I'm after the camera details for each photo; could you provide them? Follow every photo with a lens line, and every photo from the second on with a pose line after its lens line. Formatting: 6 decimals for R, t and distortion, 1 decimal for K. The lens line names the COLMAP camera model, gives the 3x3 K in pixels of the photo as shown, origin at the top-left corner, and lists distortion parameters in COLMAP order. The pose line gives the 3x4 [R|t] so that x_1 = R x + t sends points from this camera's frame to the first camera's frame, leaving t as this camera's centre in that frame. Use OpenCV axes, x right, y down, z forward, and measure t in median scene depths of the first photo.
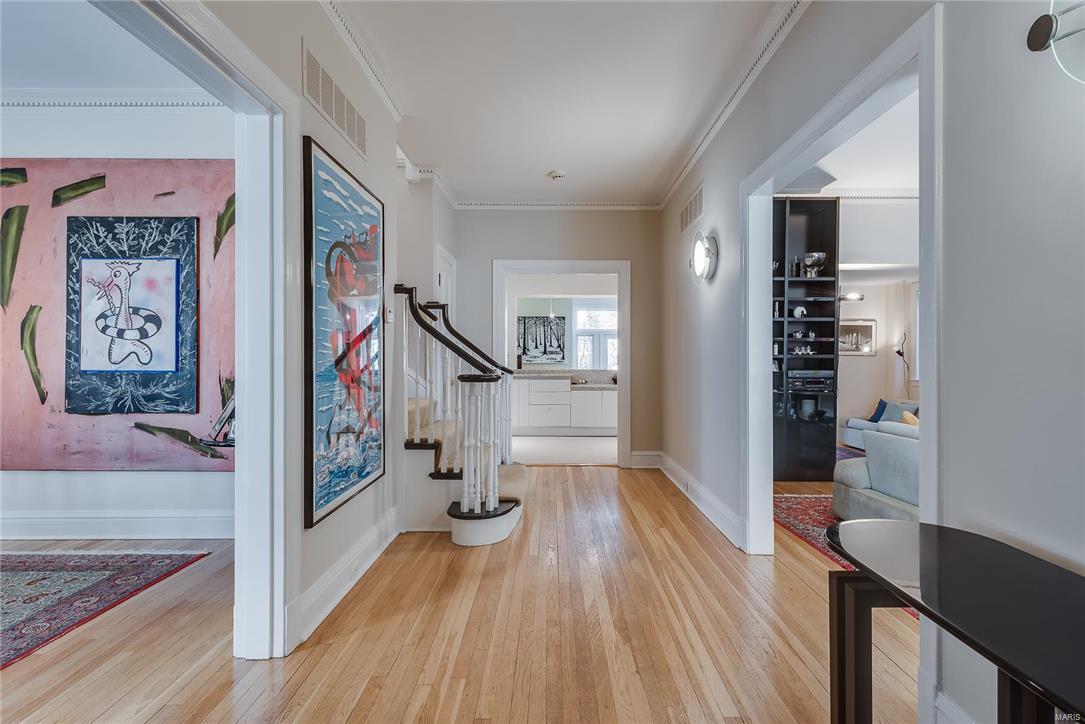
lens RADIAL K [[574.8, 0, 544.4], [0, 574.8, 355.5], [0, 0, 1]] dist [-0.004625, -0.004098]
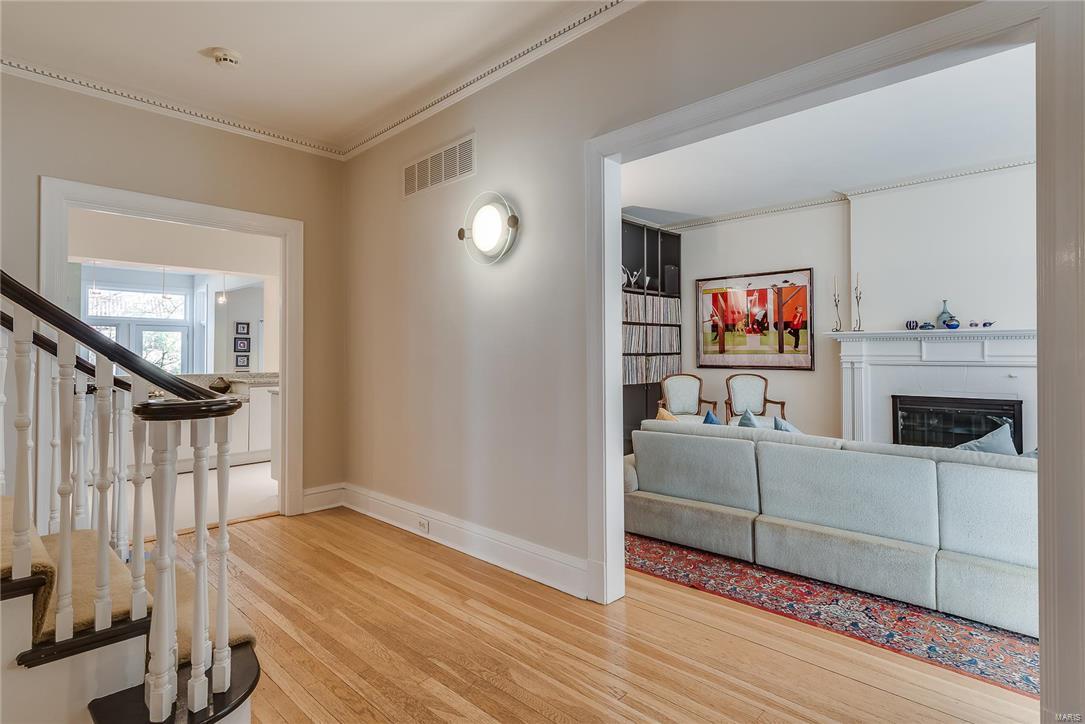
lens RADIAL K [[561.7, 0, 551.1], [0, 561.7, 348.7], [0, 0, 1]] dist [0.010705, -0.001475]
pose [[0.676790, 0.001592, 0.736175, -0.157254], [0.002275, 0.999988, -0.004254, -0.004148], [-0.736173, 0.004554, 0.676778, 0.300101]]
